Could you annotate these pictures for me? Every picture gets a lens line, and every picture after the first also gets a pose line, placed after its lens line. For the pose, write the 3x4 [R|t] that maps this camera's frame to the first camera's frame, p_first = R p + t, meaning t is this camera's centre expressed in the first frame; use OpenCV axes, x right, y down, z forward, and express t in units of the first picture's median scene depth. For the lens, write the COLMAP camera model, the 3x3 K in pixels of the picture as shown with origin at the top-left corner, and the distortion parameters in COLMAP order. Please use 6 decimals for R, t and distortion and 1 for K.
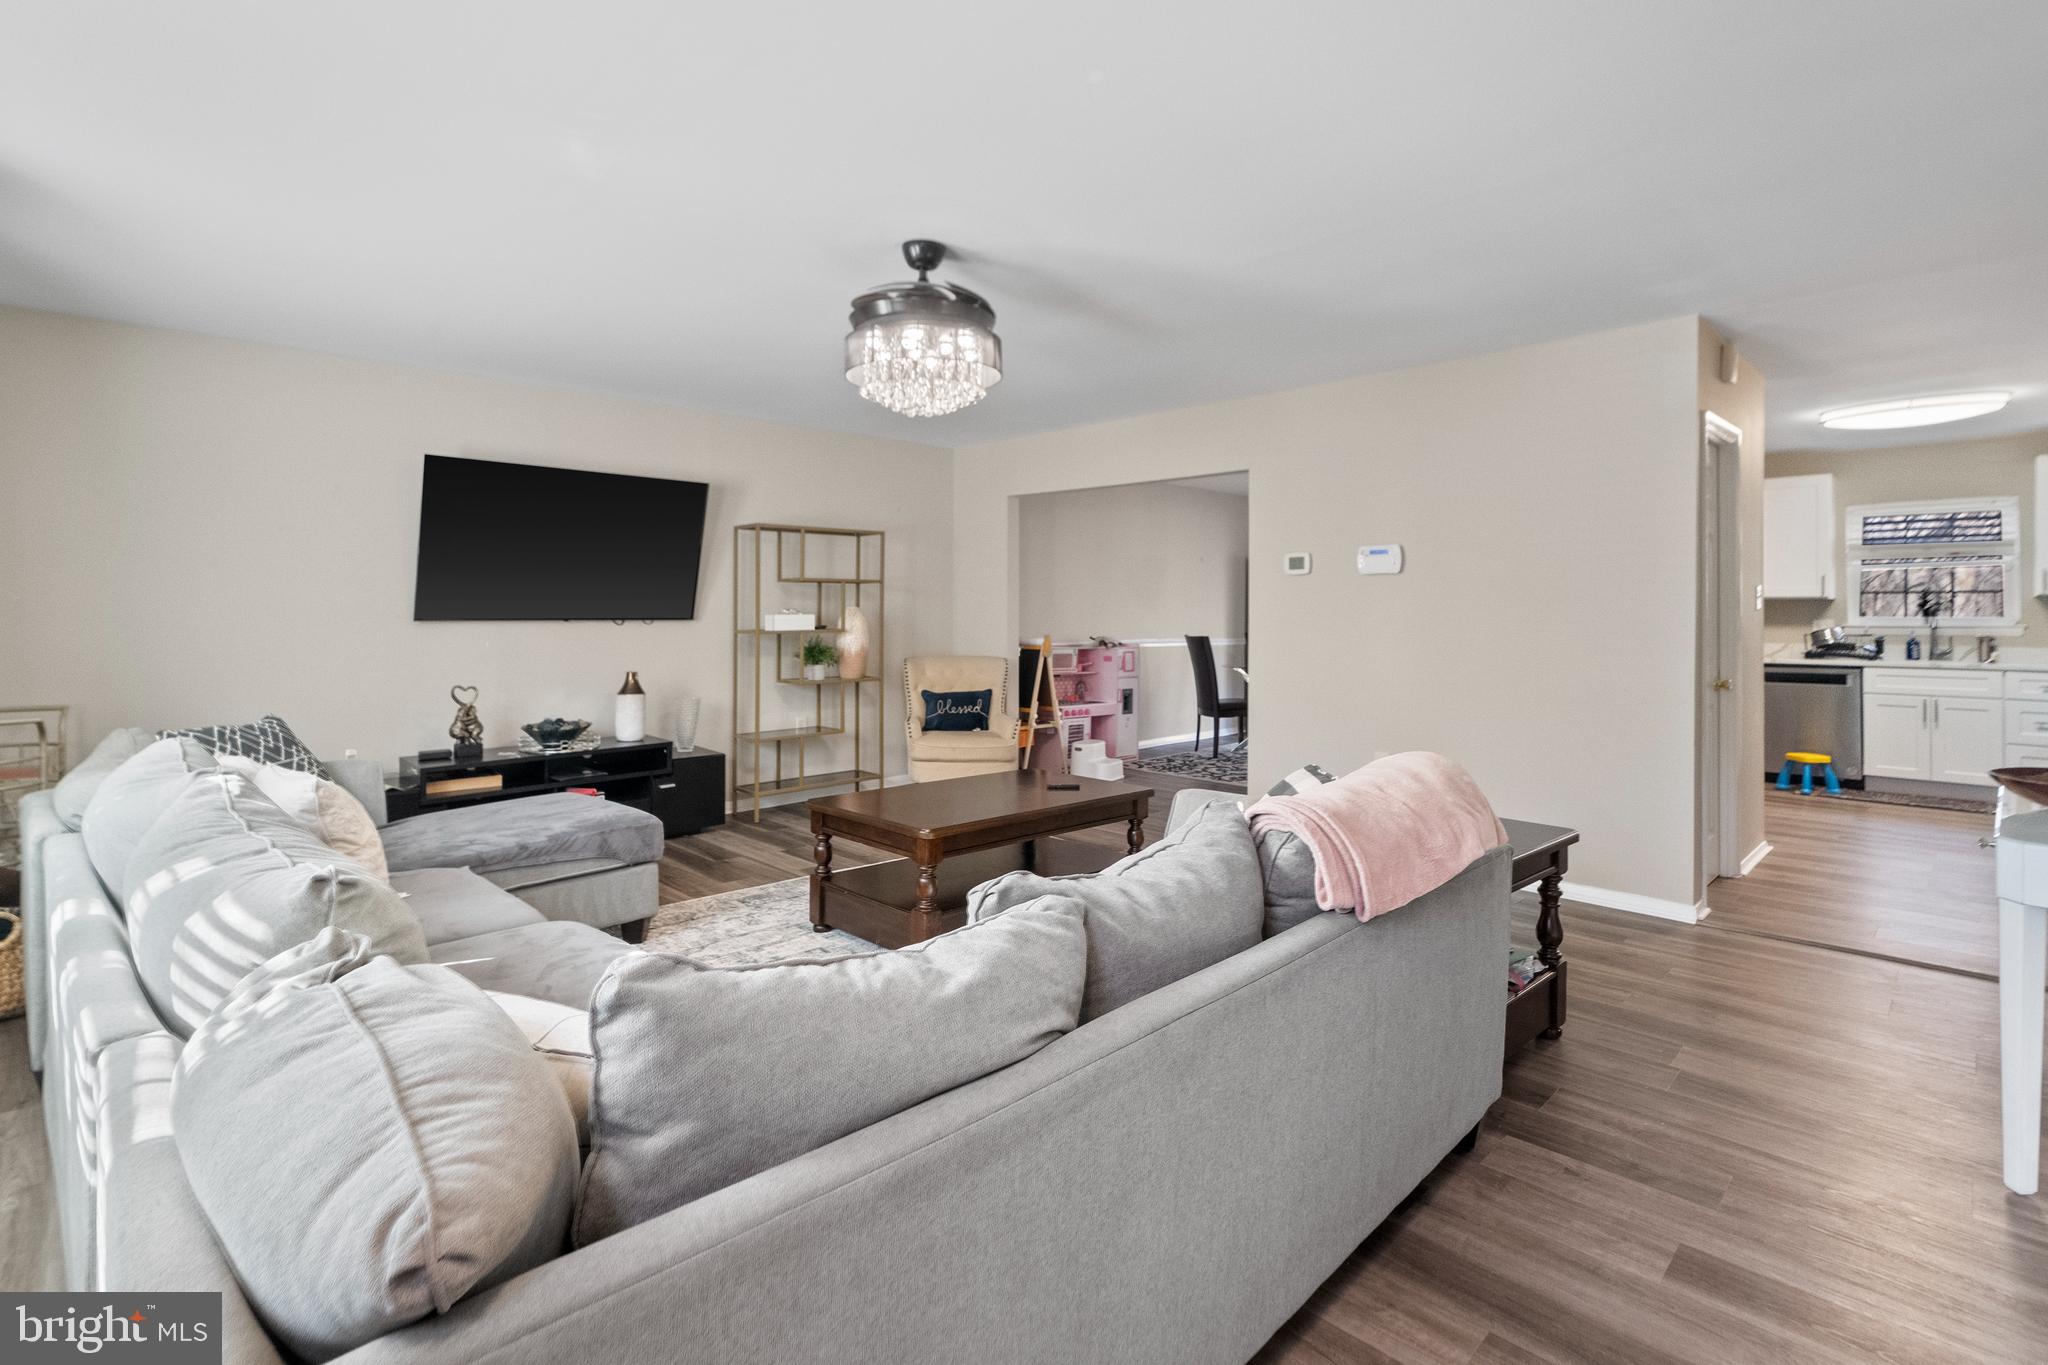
lens RADIAL K [[943.5, 0, 1013.4], [0, 943.5, 599.9], [0, 0, 1]] dist [-0.000148, 0.000113]
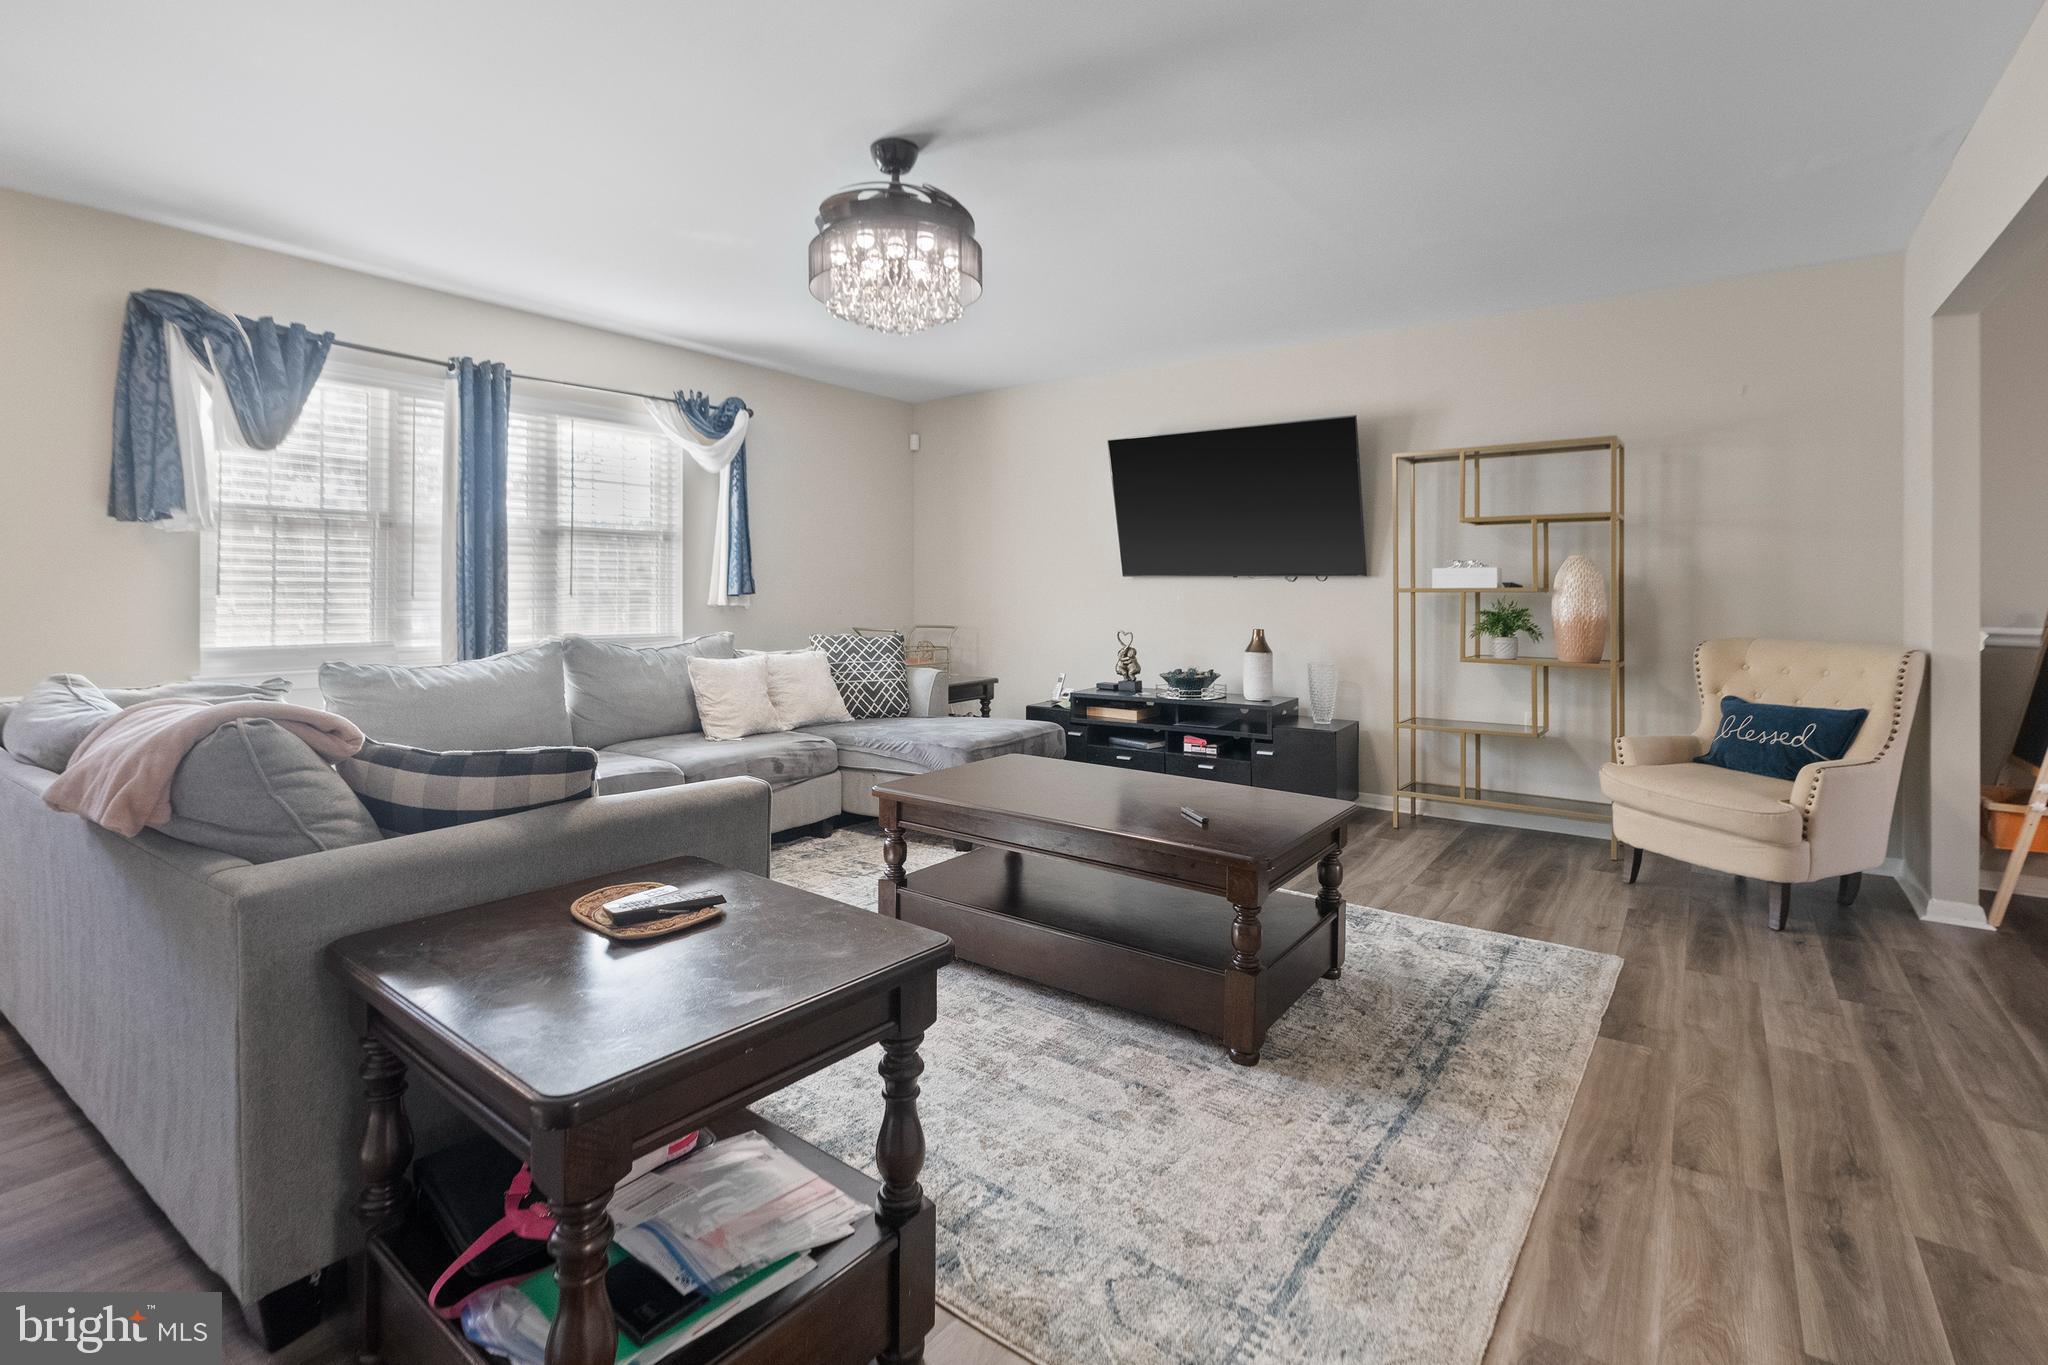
lens RADIAL K [[965.5, 0, 1016.8], [0, 965.5, 597.8], [0, 0, 1]] dist [0.001350, 0.000403]
pose [[0.179457, 0.011991, -0.983693, 0.521603], [0.010978, 0.999839, 0.014191, 0.027317], [0.983704, -0.013346, 0.179297, 0.578266]]
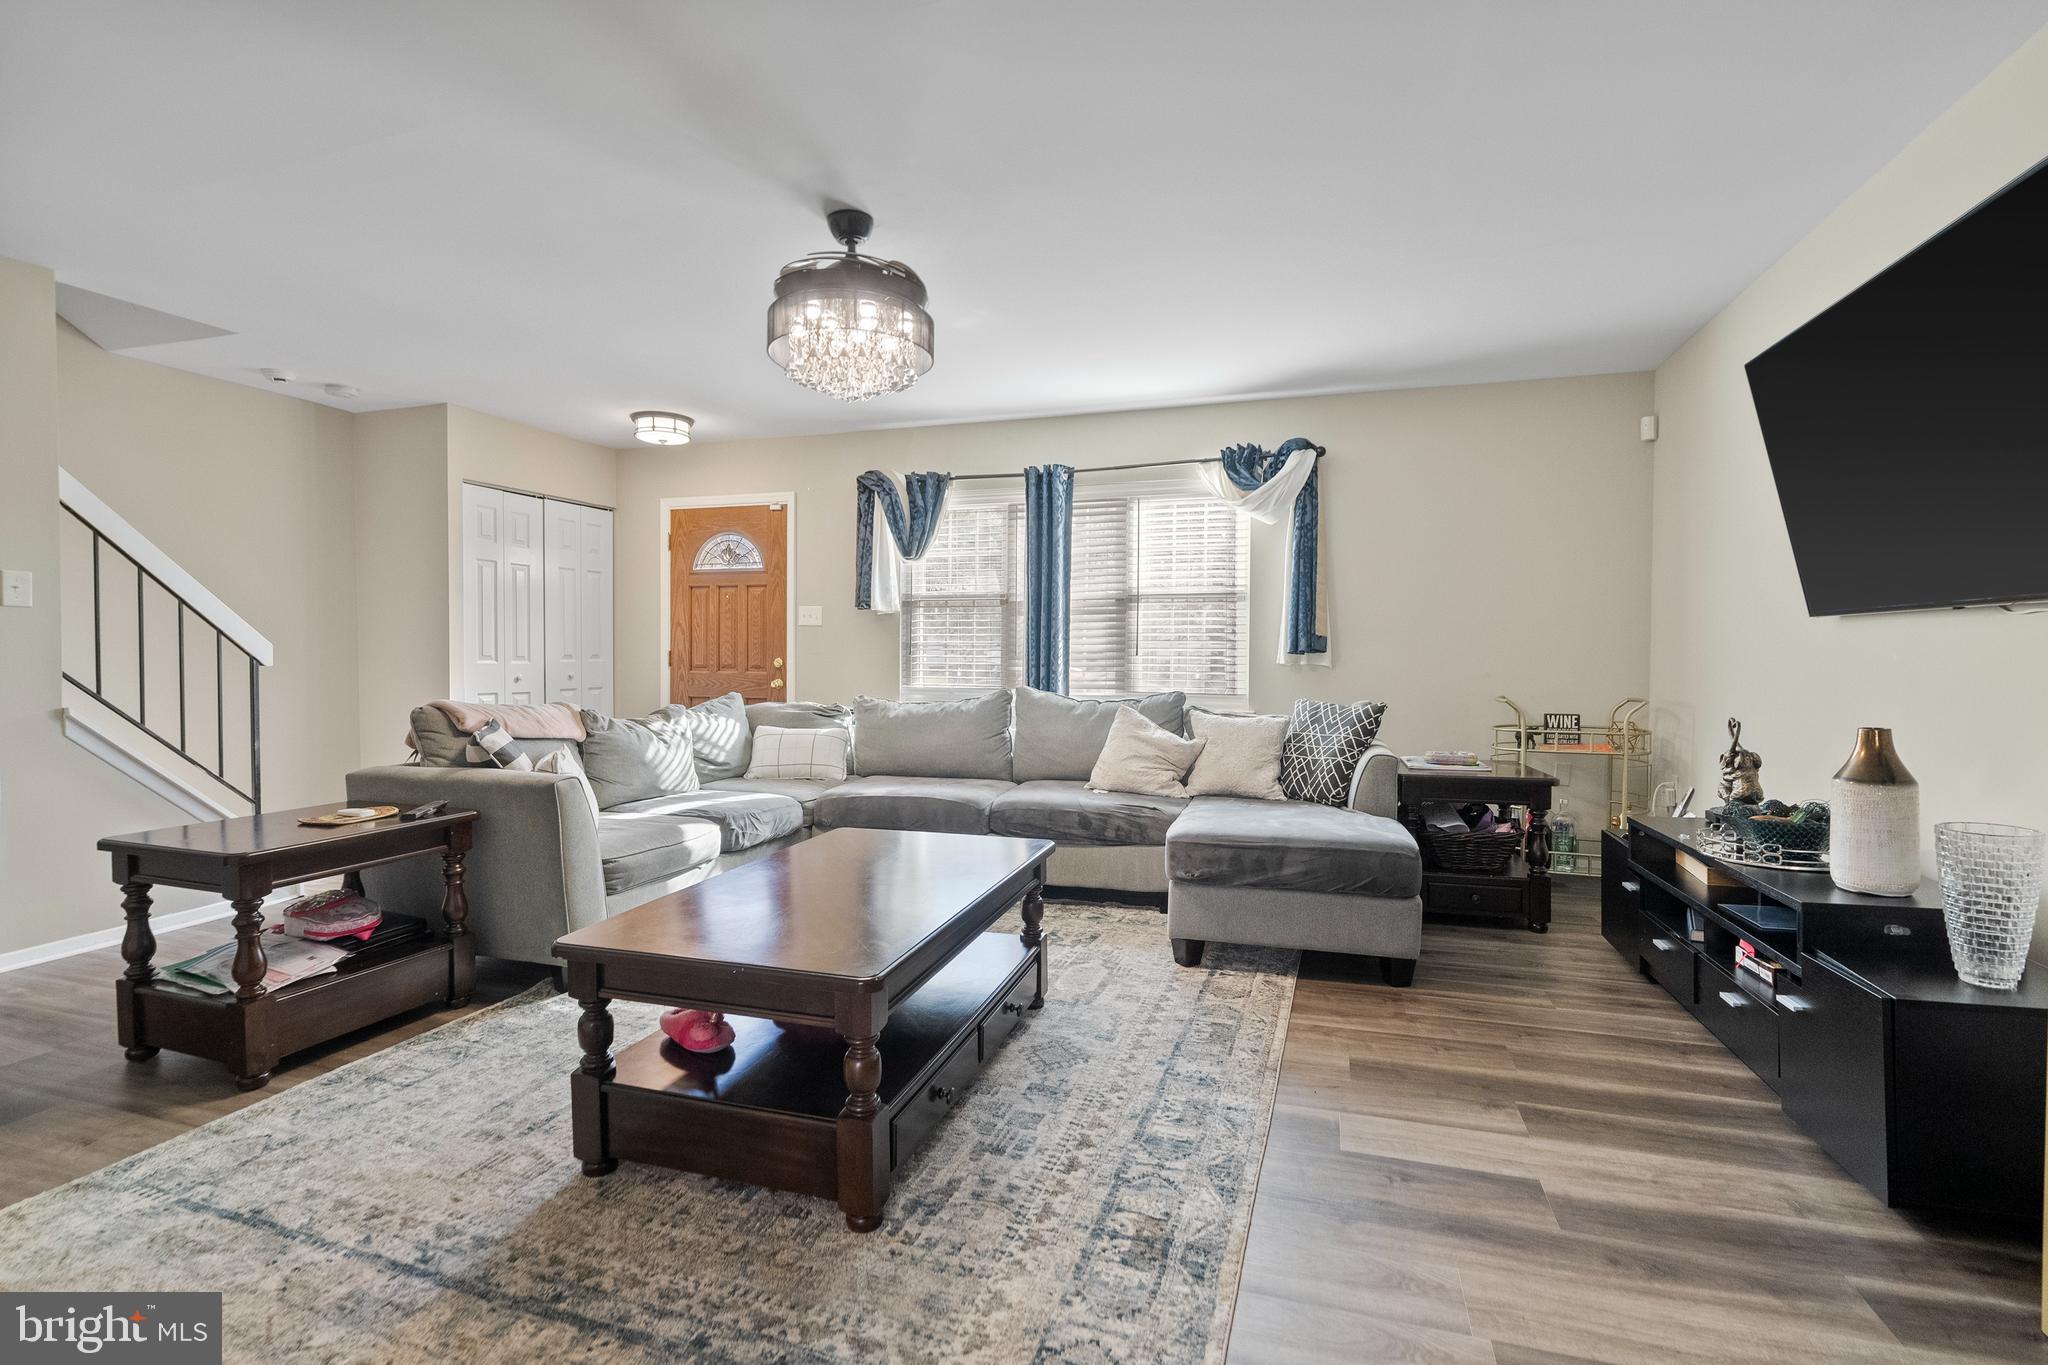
lens RADIAL K [[958.8, 0, 1024.0], [0, 958.8, 682.5], [0, 0, 1]] dist [-0.000184, 0.000498]
pose [[-0.883773, 0.019562, -0.467508, 0.132205], [0.011873, 0.999742, 0.019387, 0.042796], [0.467766, 0.011583, -0.883776, 1.182895]]
